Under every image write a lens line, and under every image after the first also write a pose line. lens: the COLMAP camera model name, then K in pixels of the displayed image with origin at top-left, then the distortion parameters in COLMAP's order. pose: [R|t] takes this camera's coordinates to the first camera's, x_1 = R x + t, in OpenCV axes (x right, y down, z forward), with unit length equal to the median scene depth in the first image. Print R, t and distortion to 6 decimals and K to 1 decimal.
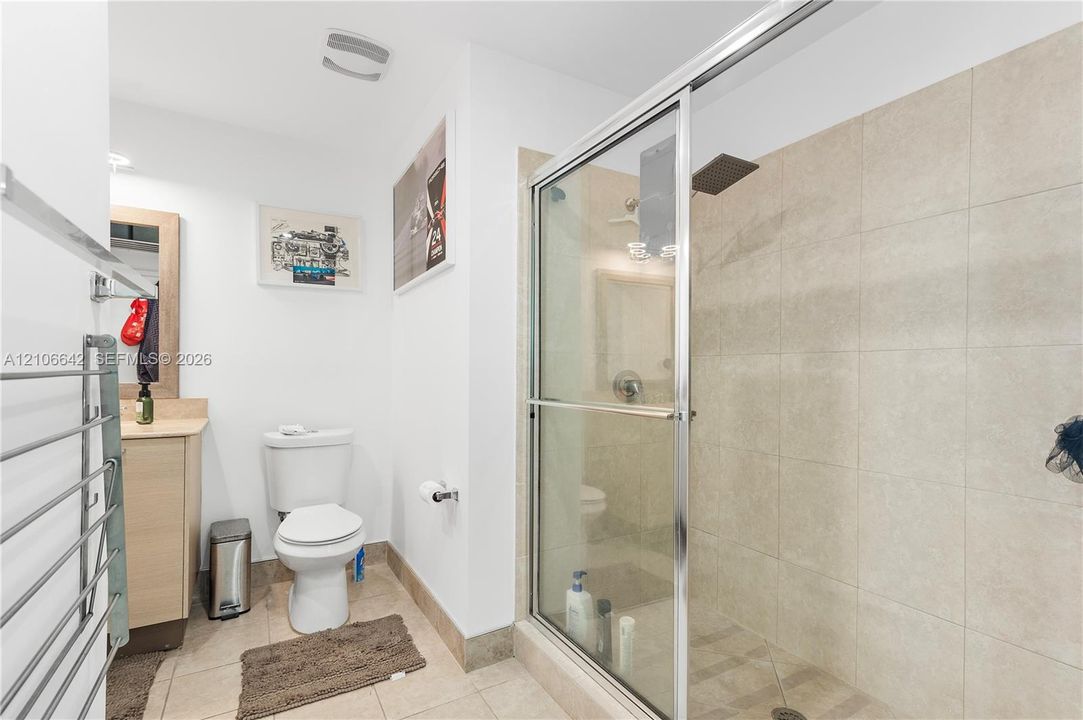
lens RADIAL K [[488.5, 0, 539.2], [0, 488.5, 367.3], [0, 0, 1]] dist [0.015672, -0.000215]
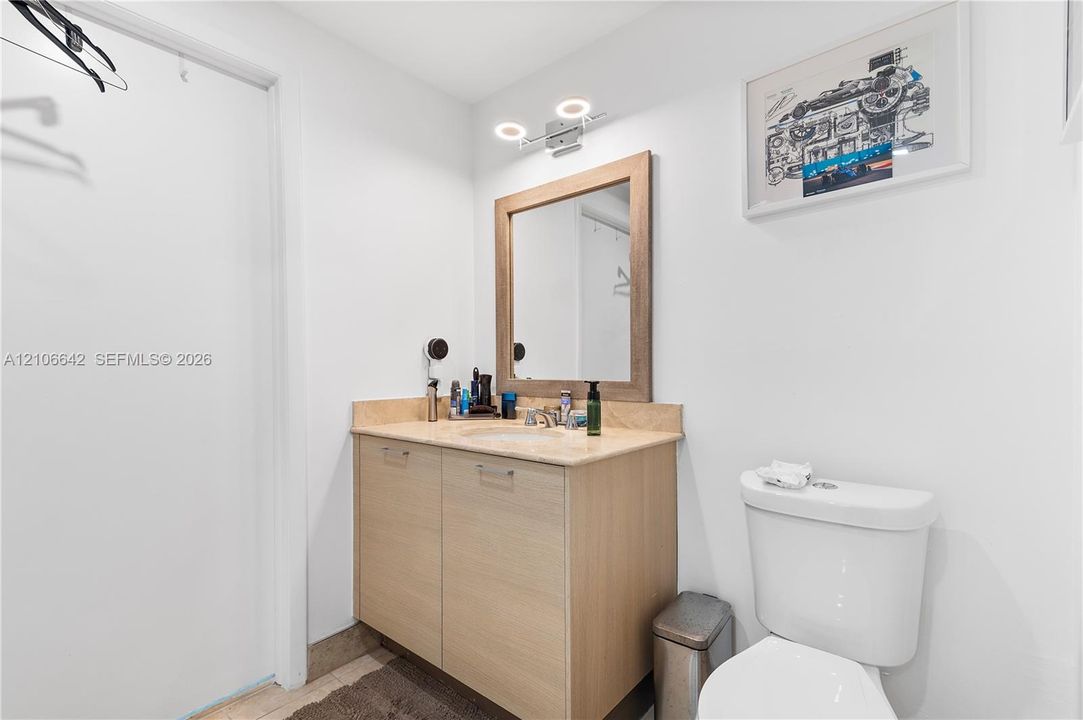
lens RADIAL K [[488.5, 0, 539.2], [0, 488.5, 366.4], [0, 0, 1]] dist [0.015672, -0.000215]
pose [[0.328139, -0.007032, -0.944603, -0.090083], [0.013183, 0.999909, -0.002864, 0.008432], [0.944538, -0.011513, 0.328201, 0.542760]]
